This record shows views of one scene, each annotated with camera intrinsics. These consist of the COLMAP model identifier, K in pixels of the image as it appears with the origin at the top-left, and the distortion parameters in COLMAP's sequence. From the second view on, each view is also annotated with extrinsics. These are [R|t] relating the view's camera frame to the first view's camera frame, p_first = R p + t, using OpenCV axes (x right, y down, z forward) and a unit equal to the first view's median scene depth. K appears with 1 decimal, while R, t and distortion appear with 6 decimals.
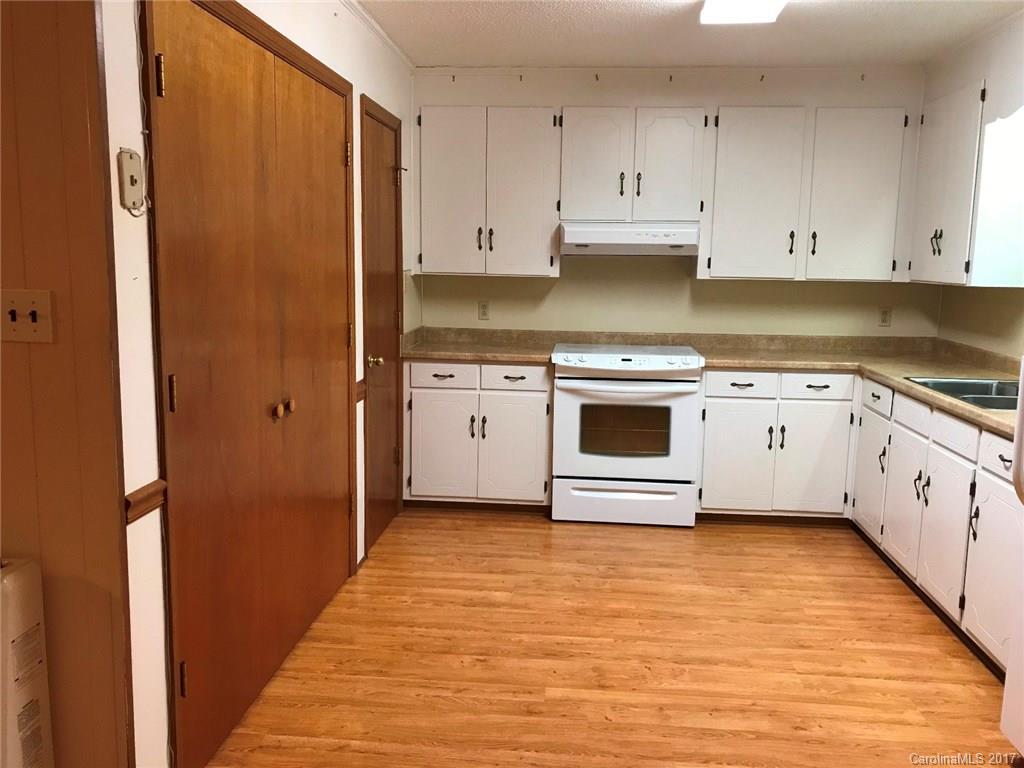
lens RADIAL K [[835.1, 0, 510.9], [0, 835.1, 380.0], [0, 0, 1]] dist [0.012608, -0.010709]
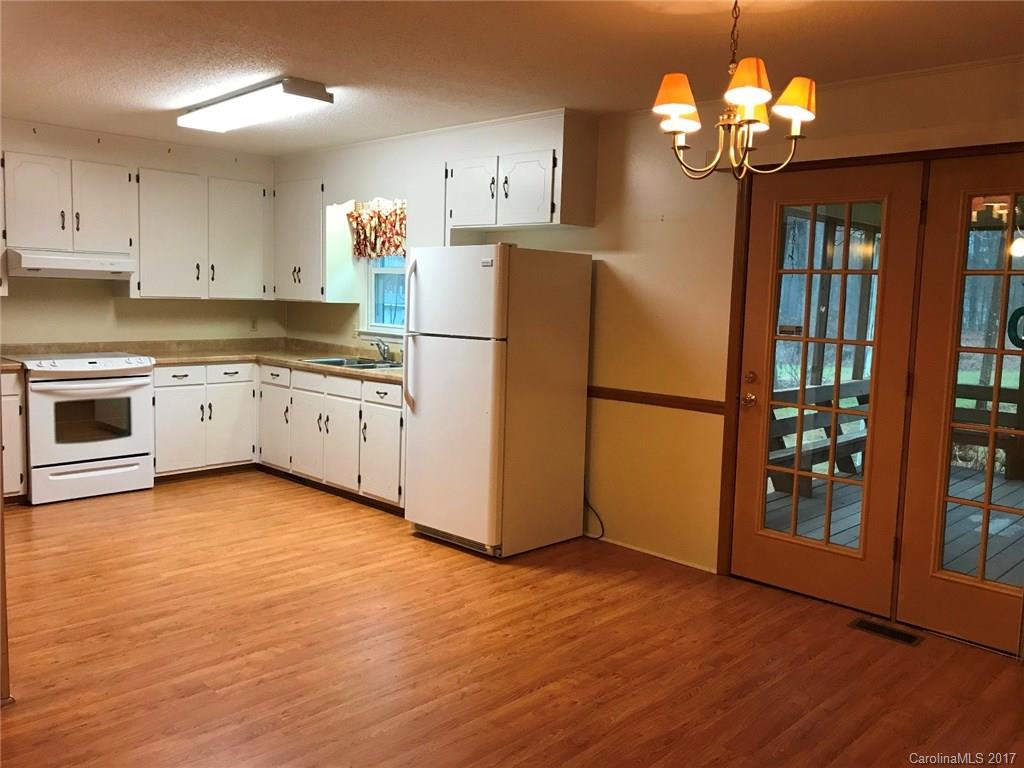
lens RADIAL K [[835.1, 0, 510.9], [0, 835.1, 380.0], [0, 0, 1]] dist [0.012608, -0.010709]
pose [[0.637164, -0.076915, 0.766880, -0.423476], [0.093477, 0.995375, 0.022166, 0.032196], [-0.765038, 0.057563, 0.641407, -0.280259]]
